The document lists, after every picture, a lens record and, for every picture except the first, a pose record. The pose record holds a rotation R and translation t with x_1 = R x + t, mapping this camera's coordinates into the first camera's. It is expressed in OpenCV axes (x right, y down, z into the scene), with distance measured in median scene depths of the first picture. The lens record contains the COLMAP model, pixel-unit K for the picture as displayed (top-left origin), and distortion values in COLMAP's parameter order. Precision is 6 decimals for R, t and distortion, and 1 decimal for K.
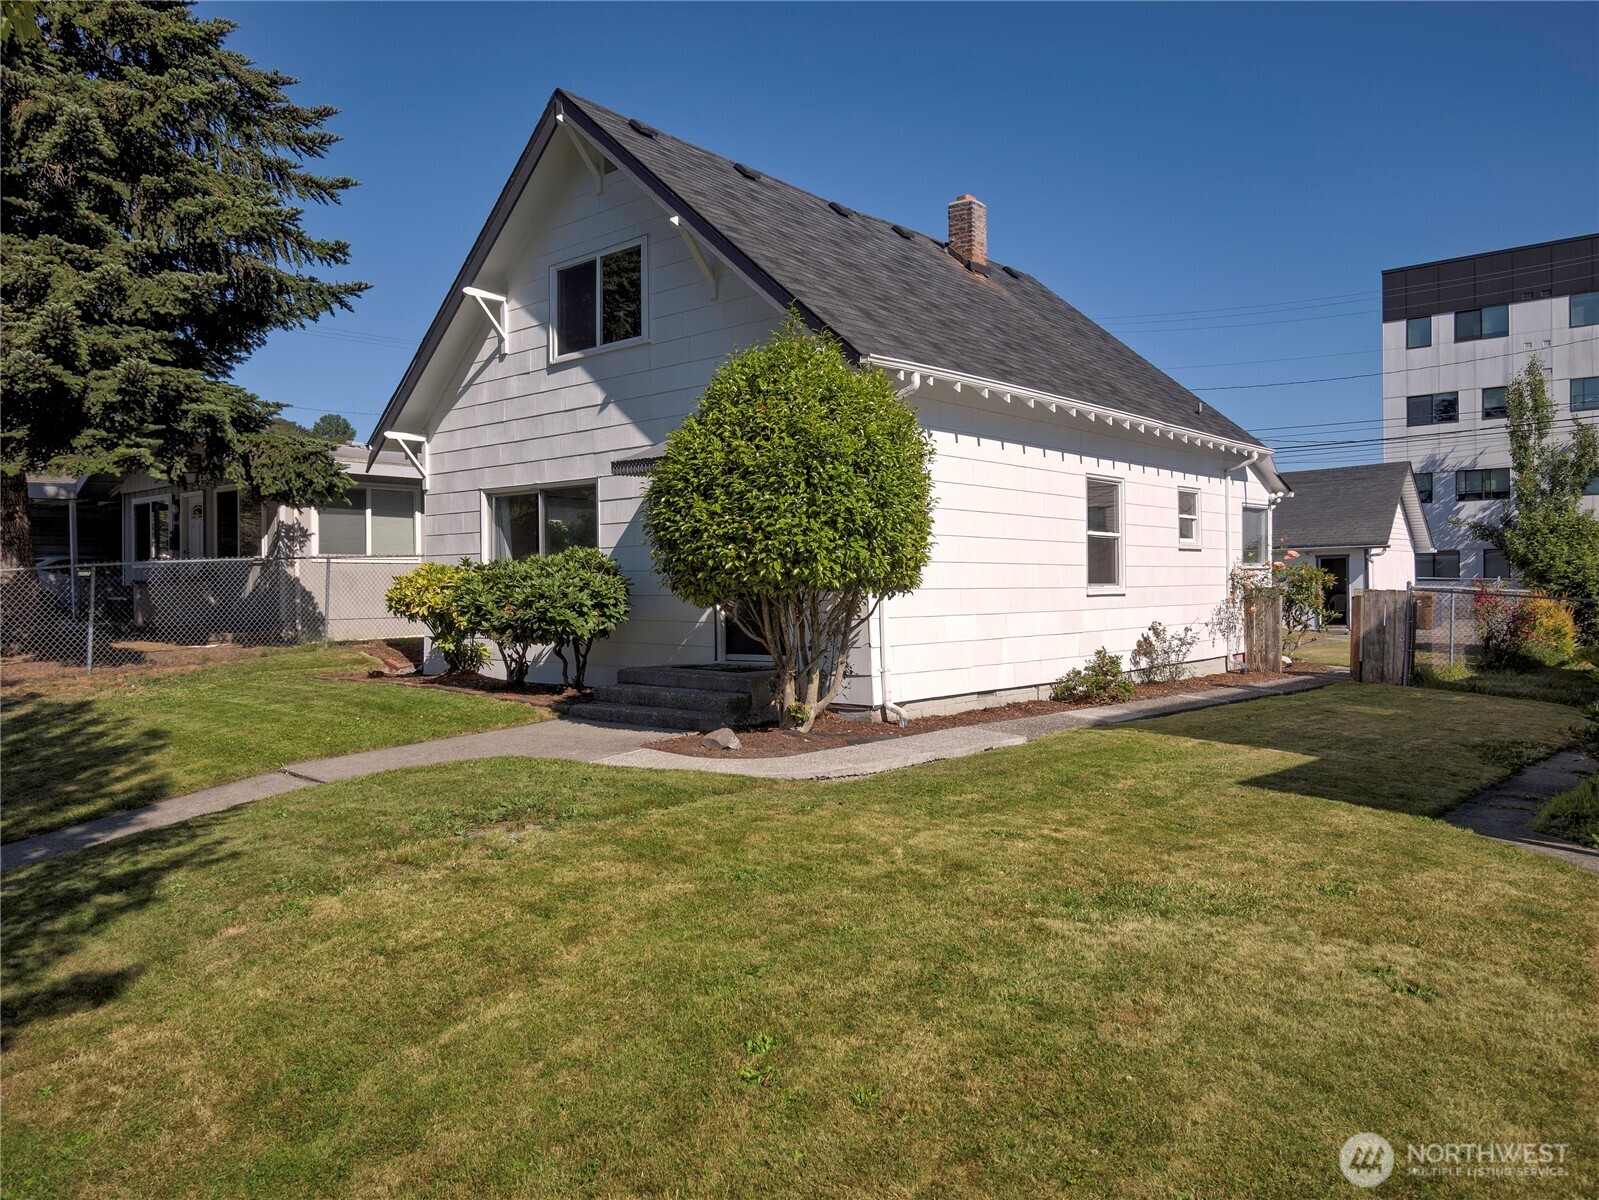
lens RADIAL K [[1136.8, 0, 797.0], [0, 1136.8, 596.8], [0, 0, 1]] dist [0.000608, -0.000393]
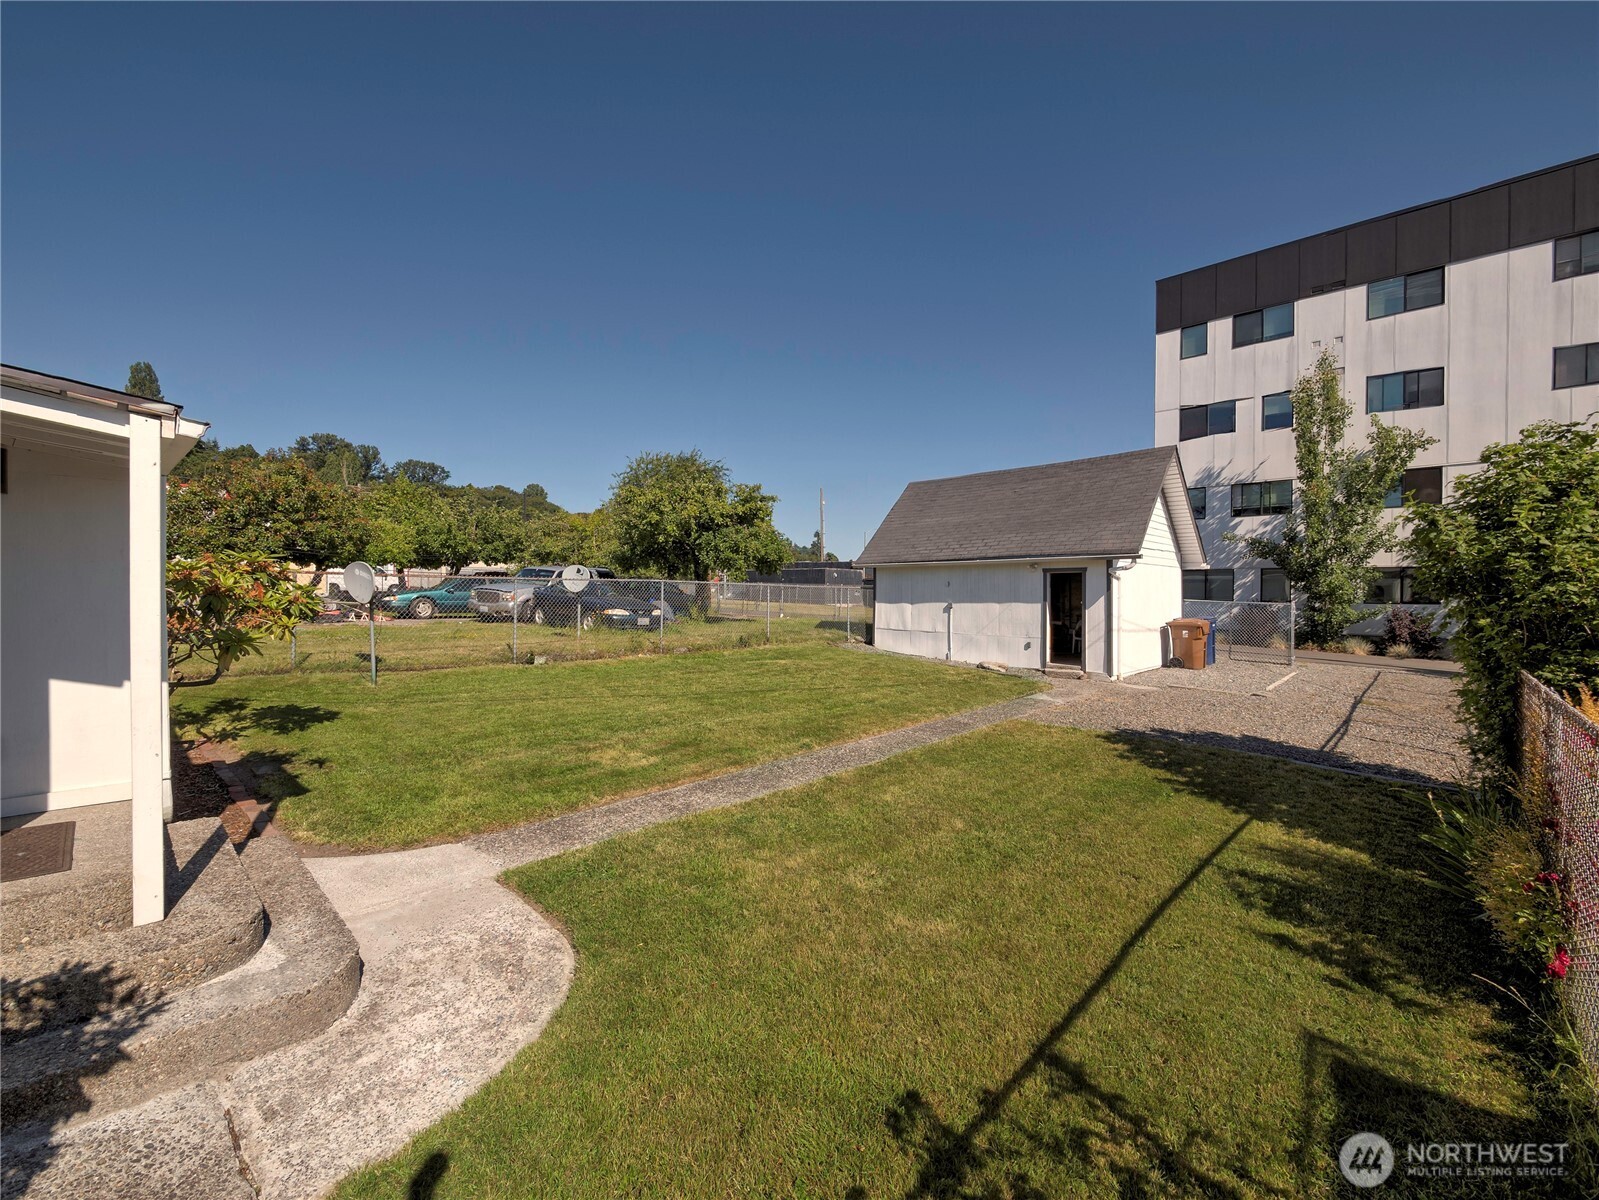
lens RADIAL K [[669.8, 0, 795.1], [0, 669.8, 593.4], [0, 0, 1]] dist [-0.005074, 0.000411]
pose [[0.998936, 0.017473, -0.042683, 0.252027], [-0.017739, 0.999826, -0.005851, -0.012052], [0.042573, 0.006602, 0.999072, 0.447914]]
